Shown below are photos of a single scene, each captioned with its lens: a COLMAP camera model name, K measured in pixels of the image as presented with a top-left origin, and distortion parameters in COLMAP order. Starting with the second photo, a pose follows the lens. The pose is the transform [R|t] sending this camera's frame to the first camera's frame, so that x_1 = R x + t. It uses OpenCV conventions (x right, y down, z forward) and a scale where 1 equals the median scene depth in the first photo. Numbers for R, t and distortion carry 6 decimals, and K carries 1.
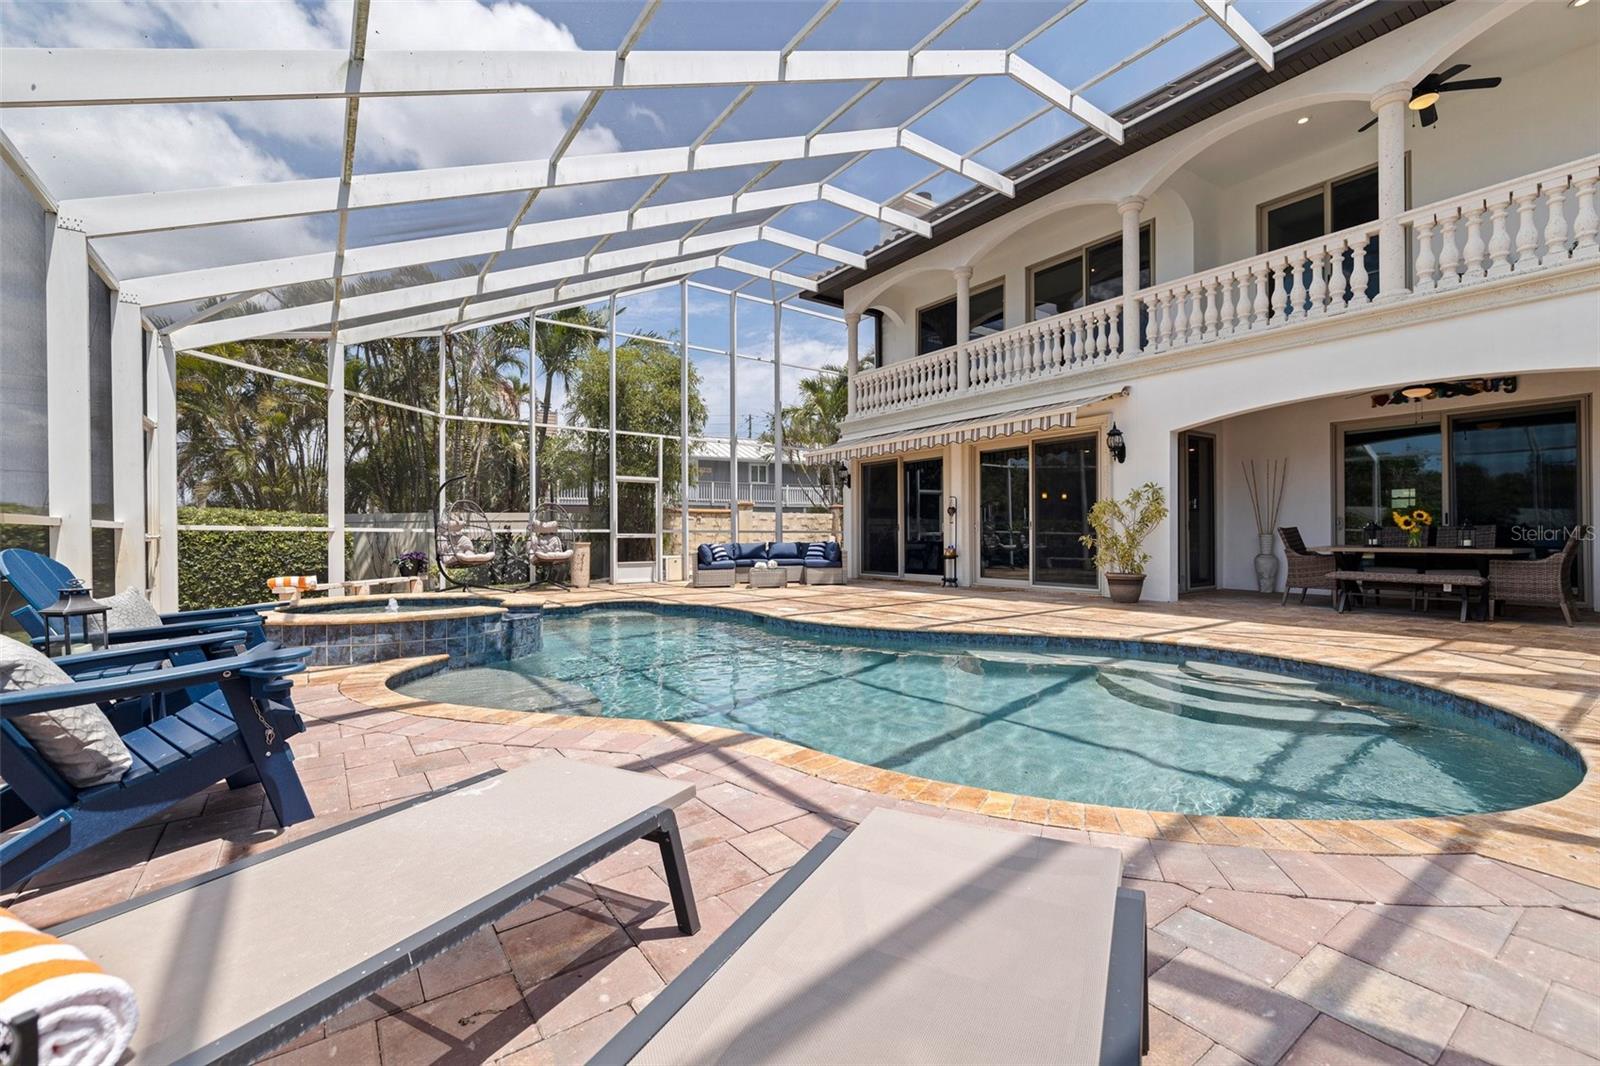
lens RADIAL K [[700.9, 0, 800.0], [0, 700.9, 533.0], [0, 0, 1]] dist [0.000371, 0.000010]
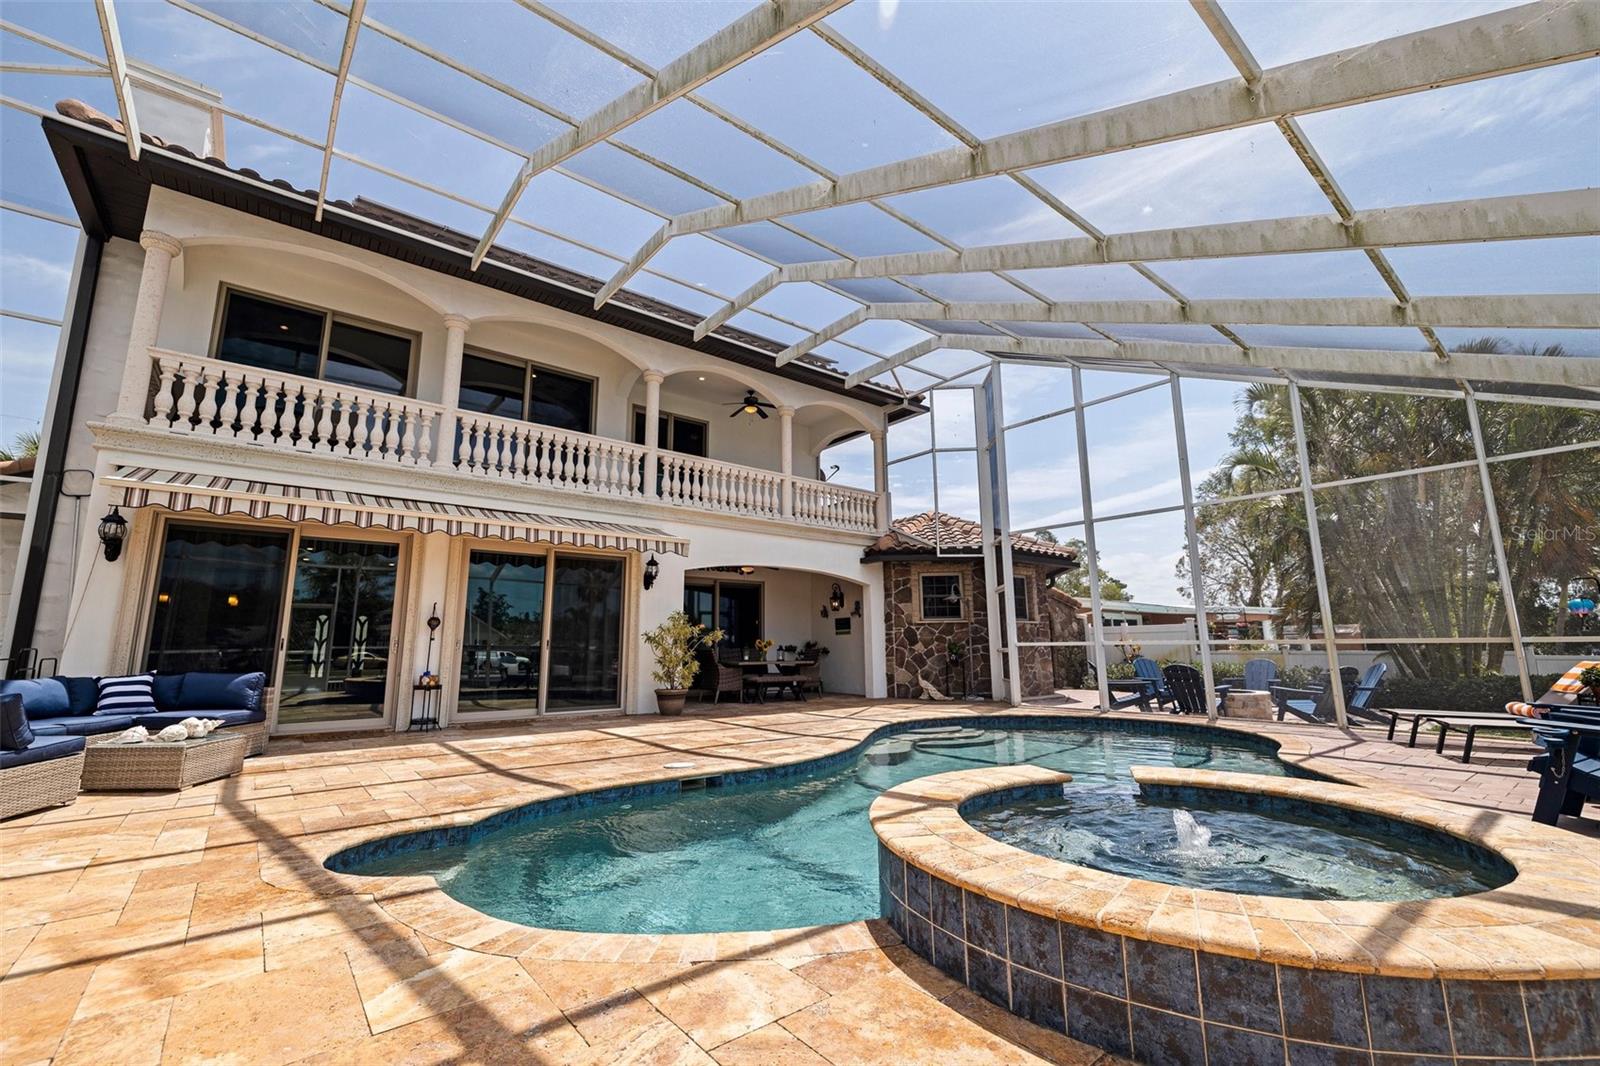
lens RADIAL K [[632.5, 0, 748.5], [0, 632.5, 534.4], [0, 0, 1]] dist [-0.000308, 0.000006]
pose [[-0.020691, 0.180383, 0.983379, -0.515073], [0.000953, 0.983592, -0.180402, -0.003288], [-0.999785, -0.002796, -0.020524, 0.790018]]
